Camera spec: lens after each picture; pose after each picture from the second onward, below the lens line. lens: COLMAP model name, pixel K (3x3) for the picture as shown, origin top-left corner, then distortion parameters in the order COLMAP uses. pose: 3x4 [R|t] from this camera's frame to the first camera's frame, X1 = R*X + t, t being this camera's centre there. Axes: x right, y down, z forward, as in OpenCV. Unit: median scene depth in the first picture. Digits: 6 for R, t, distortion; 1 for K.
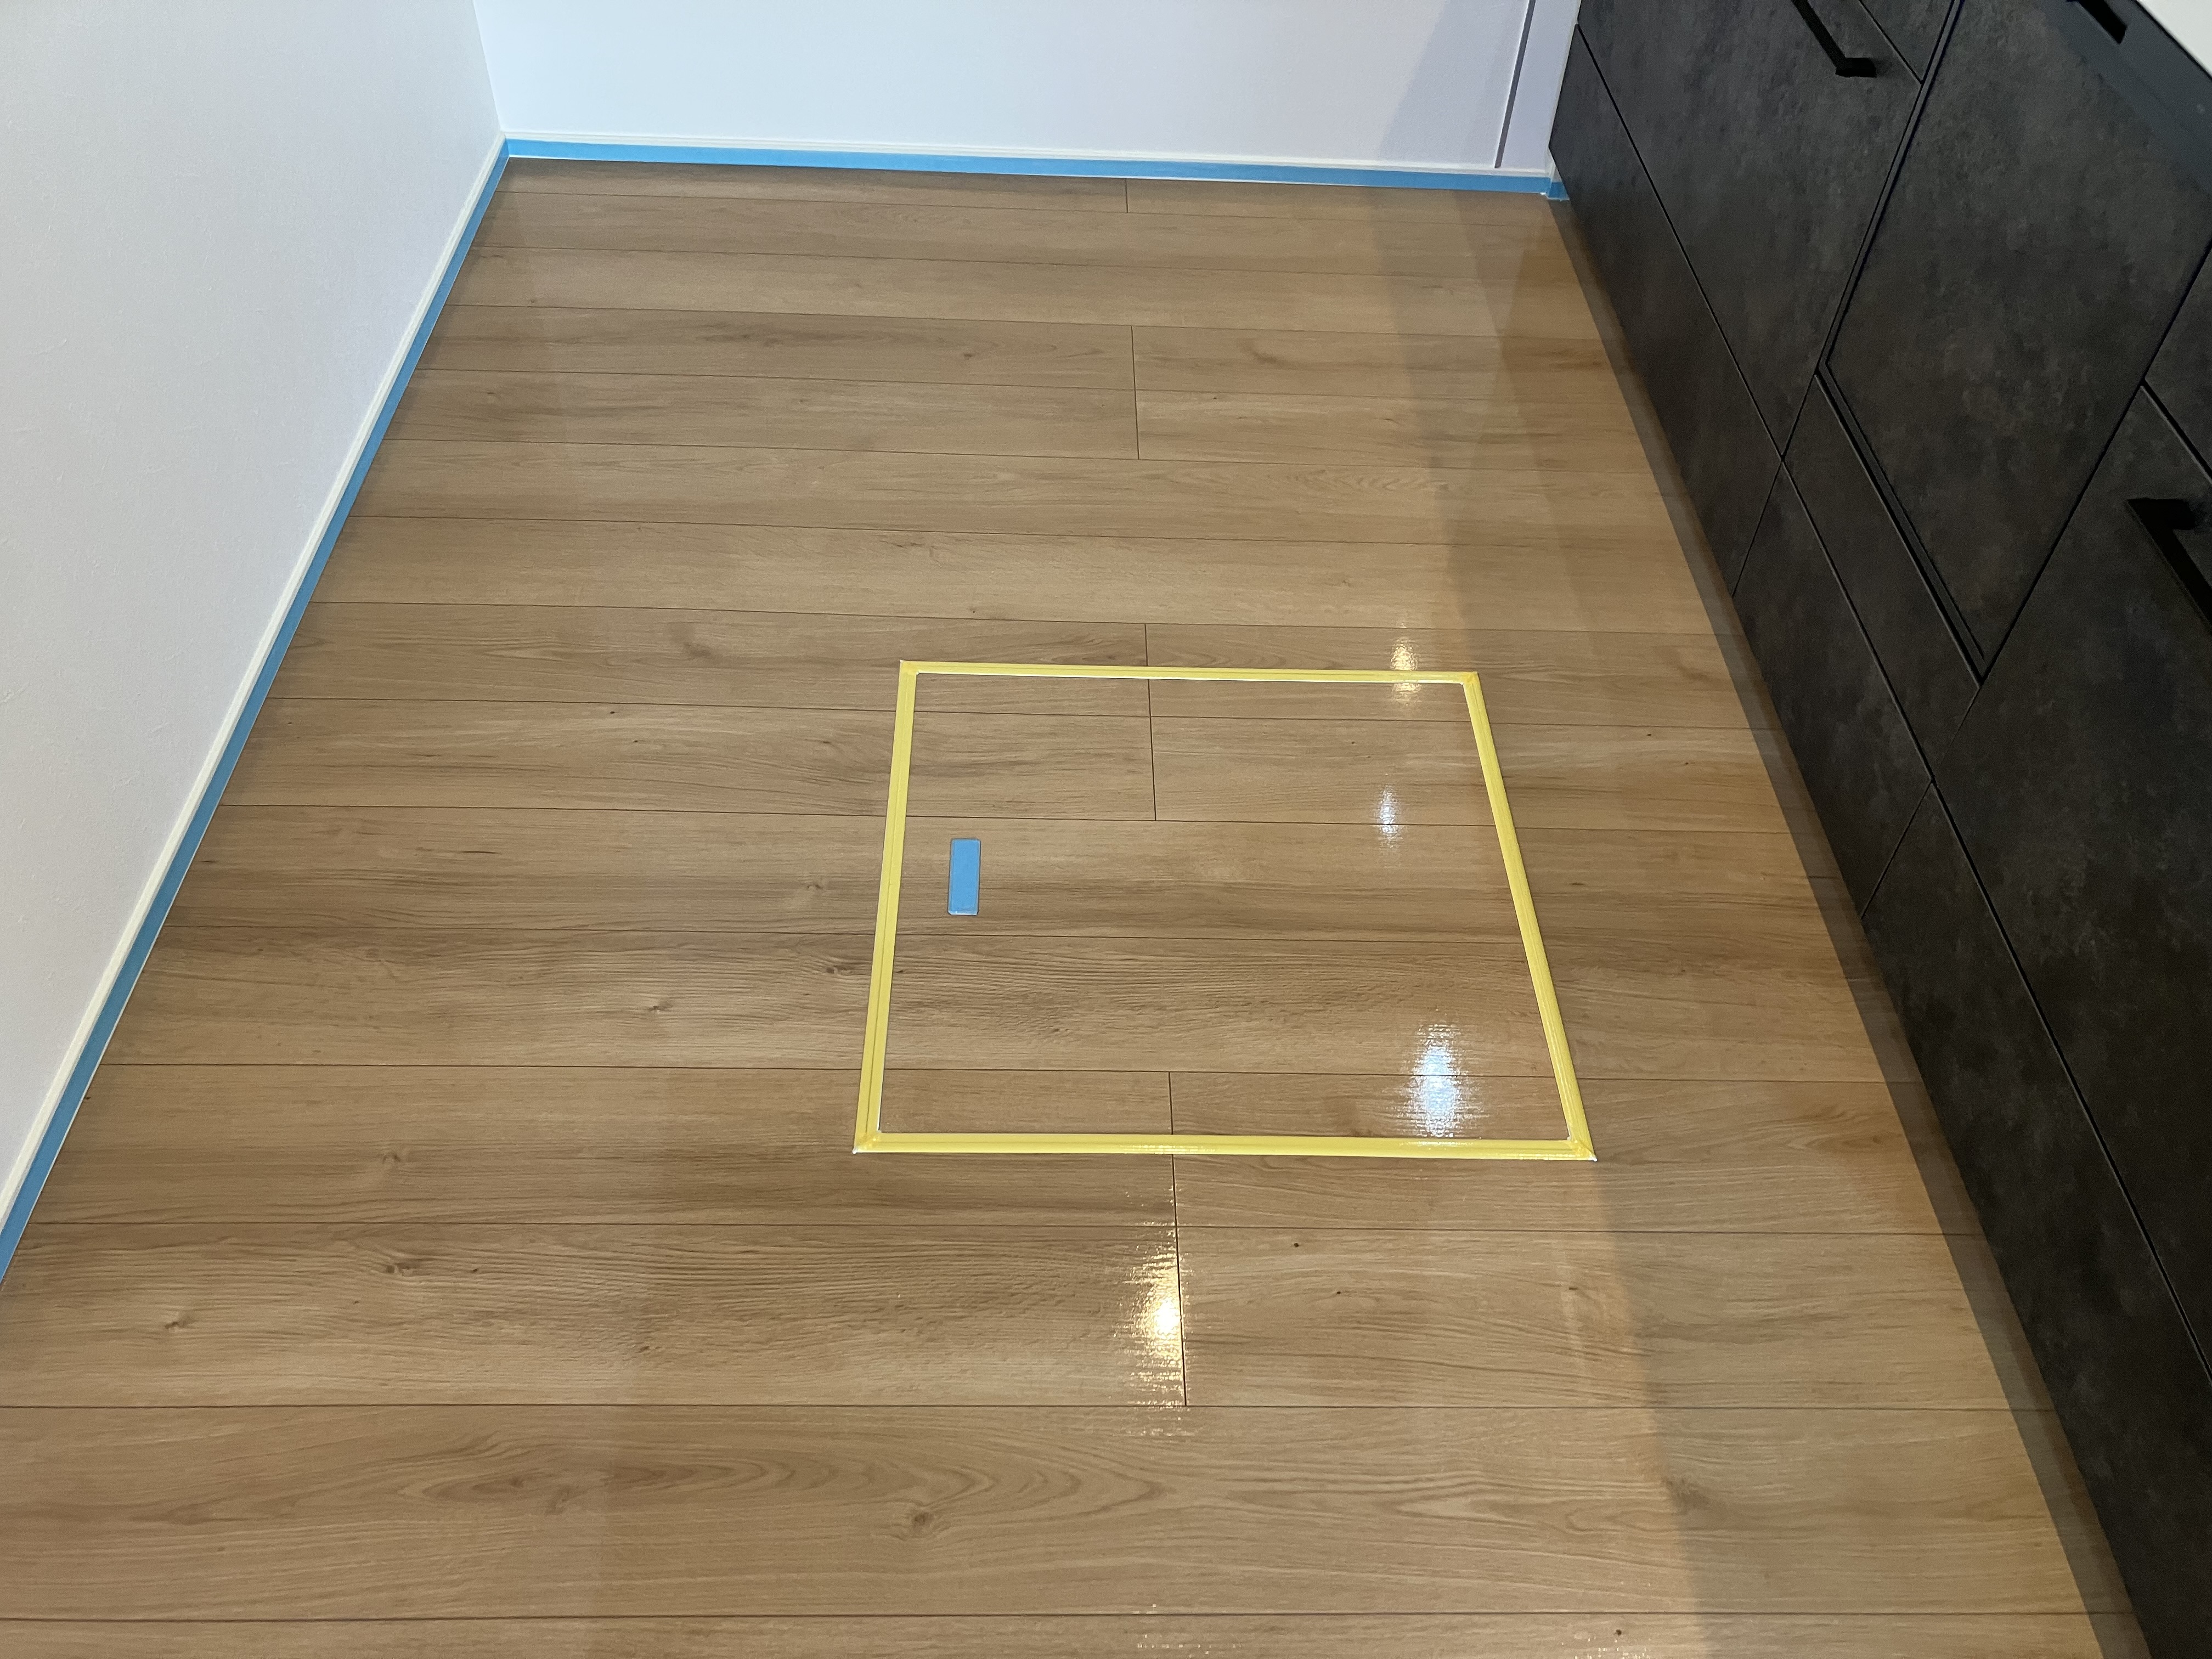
lens RADIAL K [[1812.5, 0, 1085.1], [0, 1812.5, 831.1], [0, 0, 1]] dist [0.029028, -0.031999]
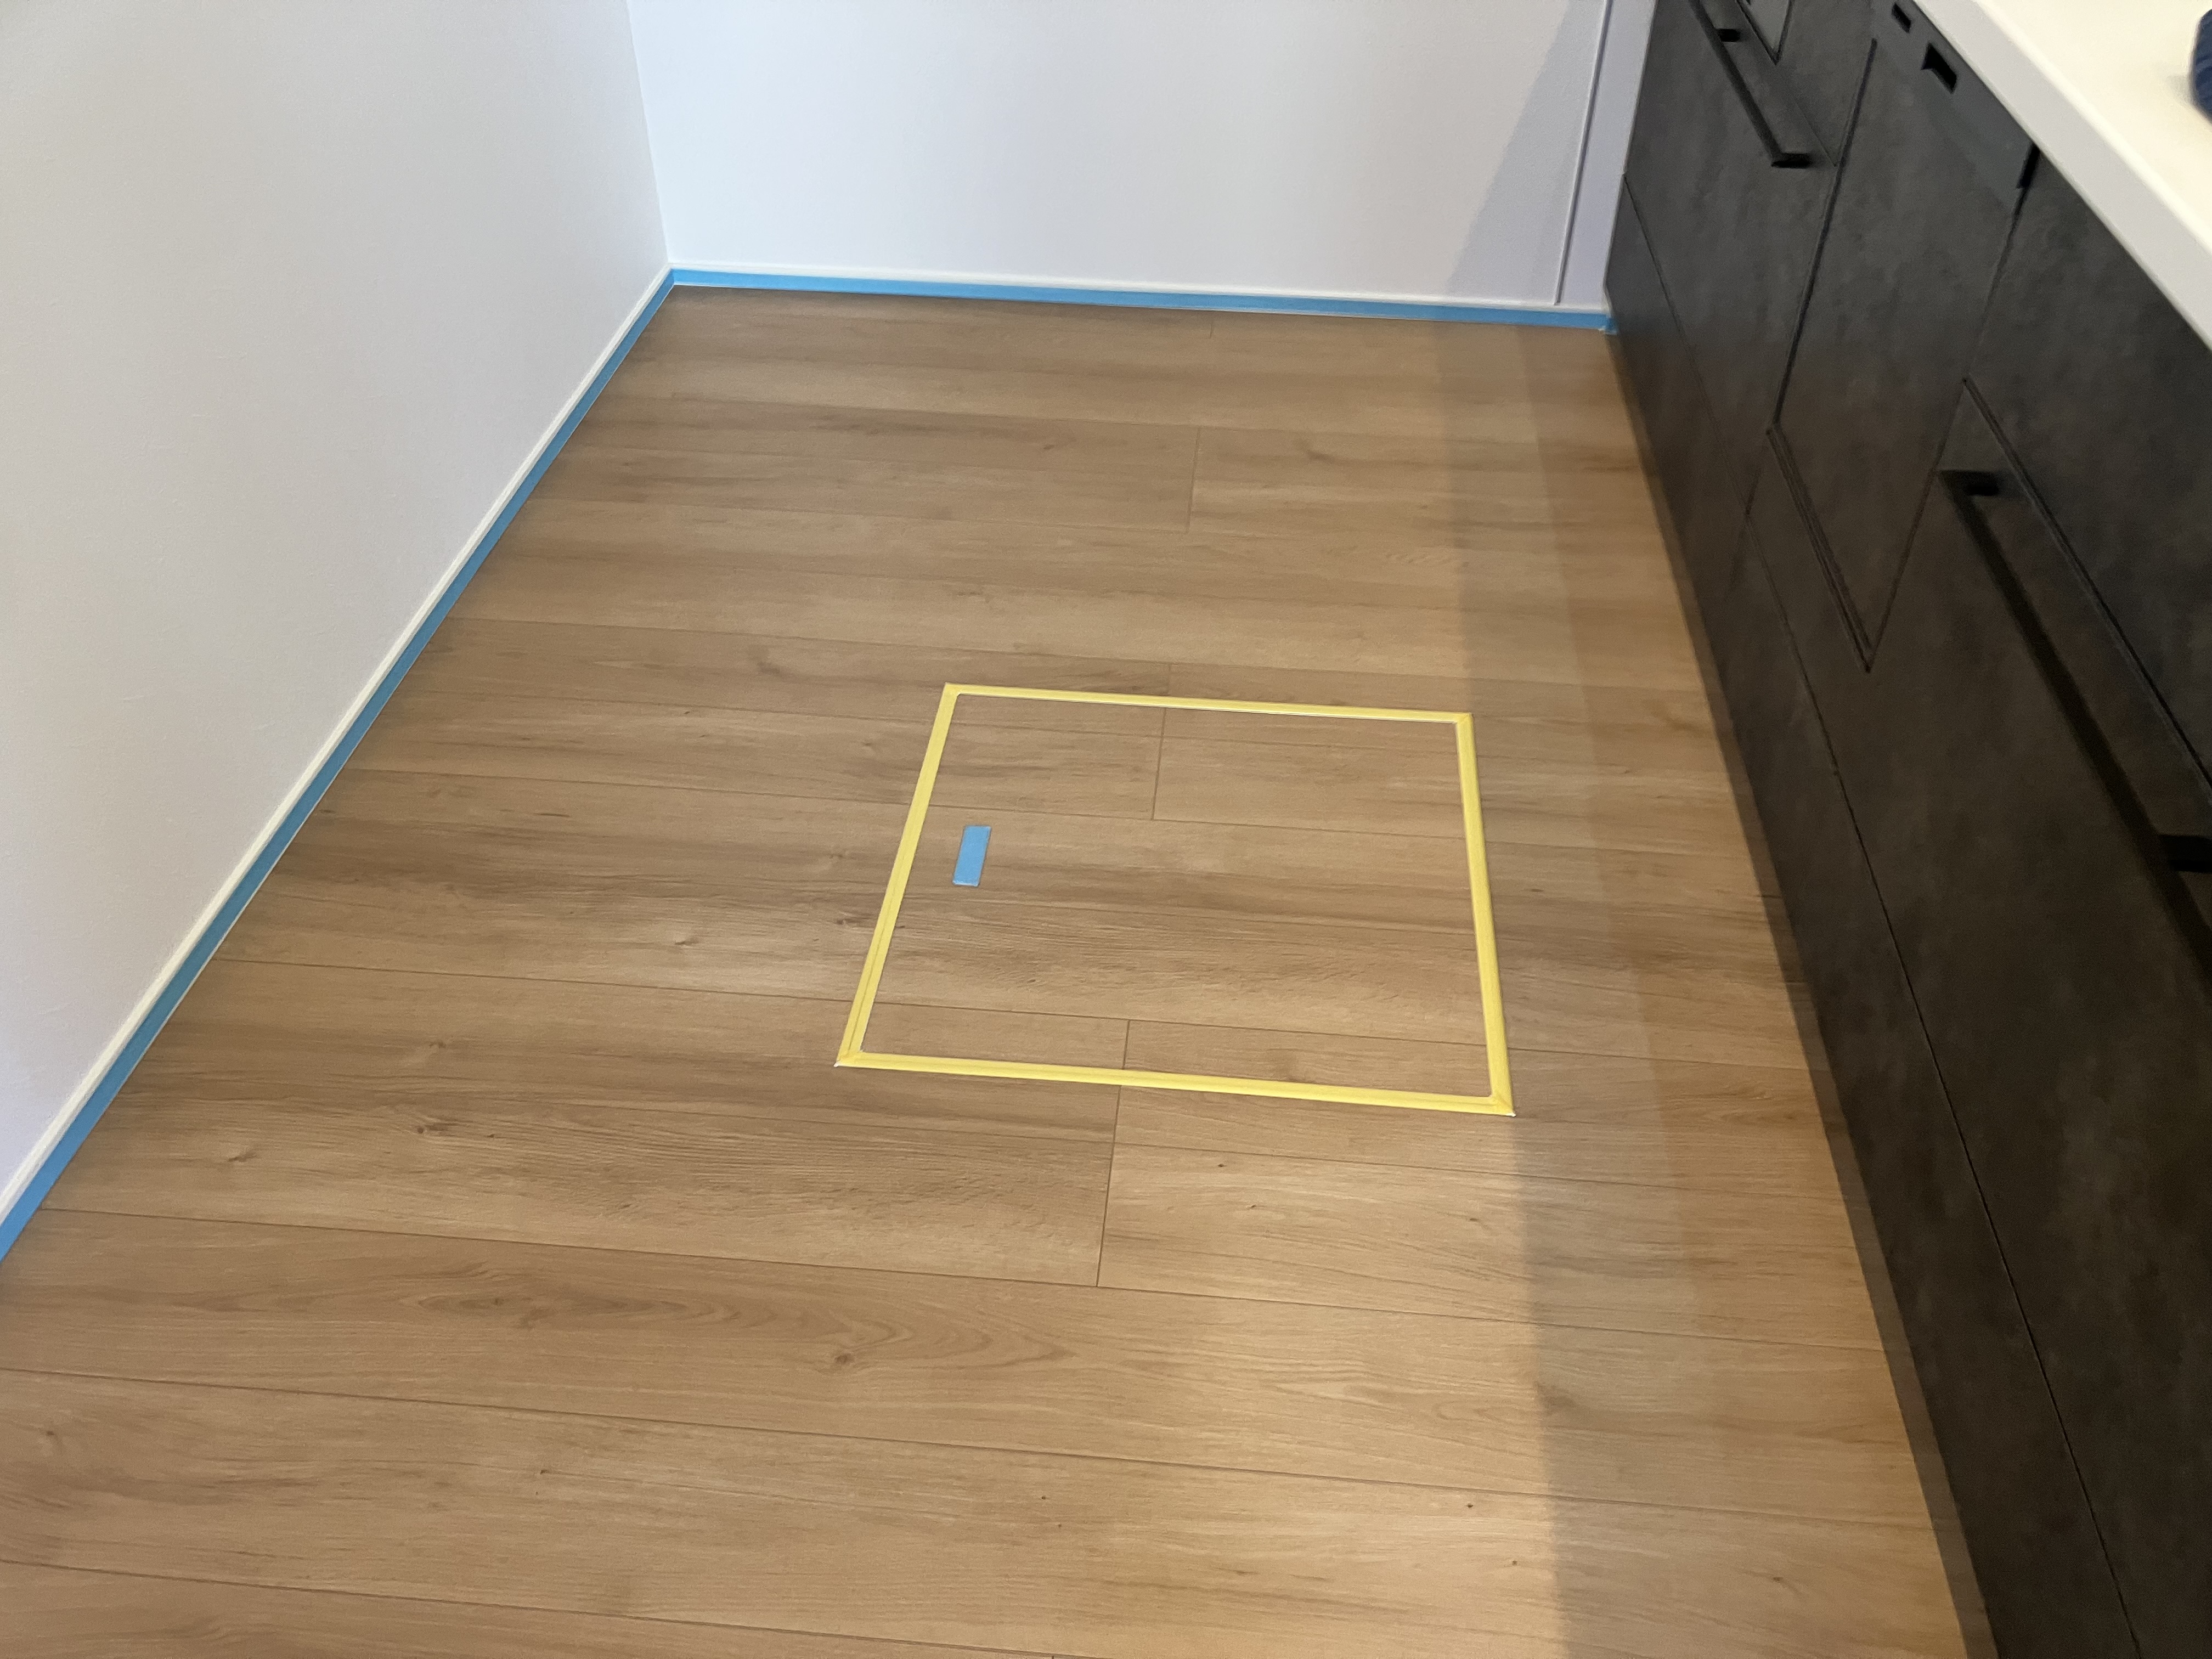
lens RADIAL K [[1812.5, 0, 1102.9], [0, 1812.5, 829.0], [0, 0, 1]] dist [0.029028, -0.031999]
pose [[0.993645, 0.041437, -0.104652, 0.134896], [-0.053782, 0.991551, -0.118043, 0.142295], [0.098876, 0.122922, 0.987478, -0.096246]]
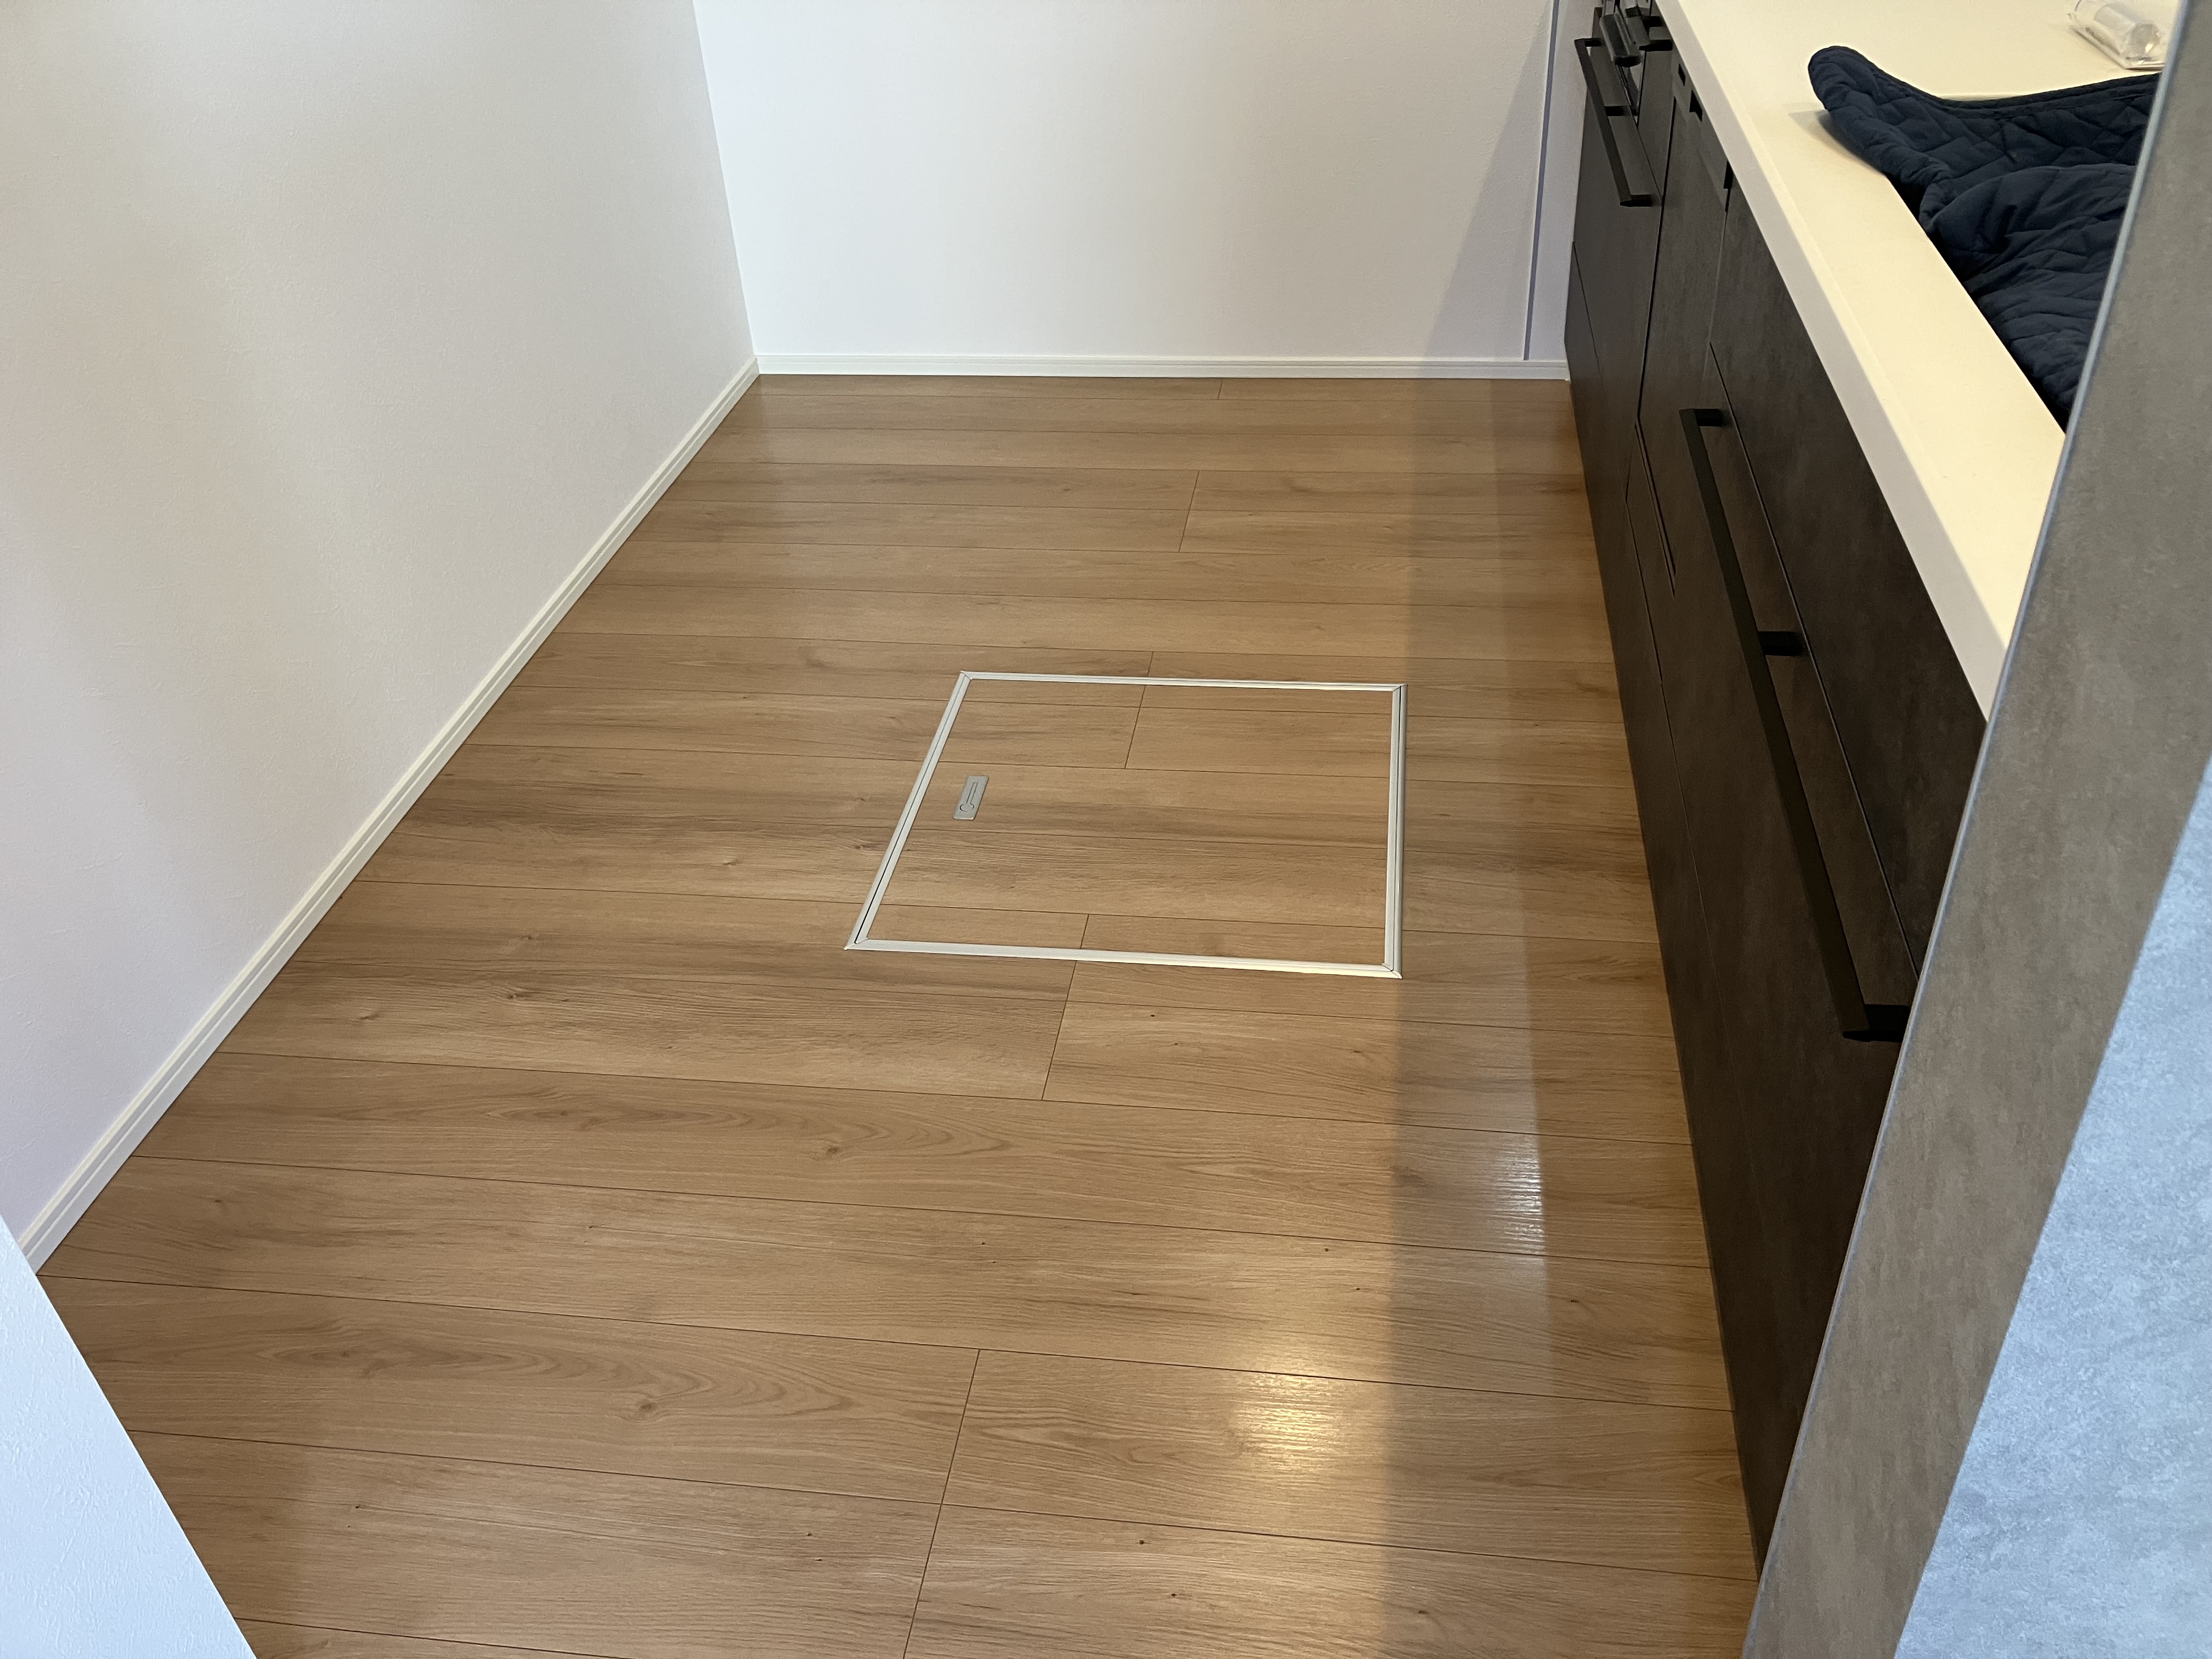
lens RADIAL K [[1812.5, 0, 1109.7], [0, 1812.5, 824.5], [0, 0, 1]] dist [0.029028, -0.031999]
pose [[0.983336, 0.015897, -0.181103, 0.287084], [-0.051338, 0.979907, -0.192736, 0.309191], [0.174400, 0.198821, 0.964394, -0.271663]]
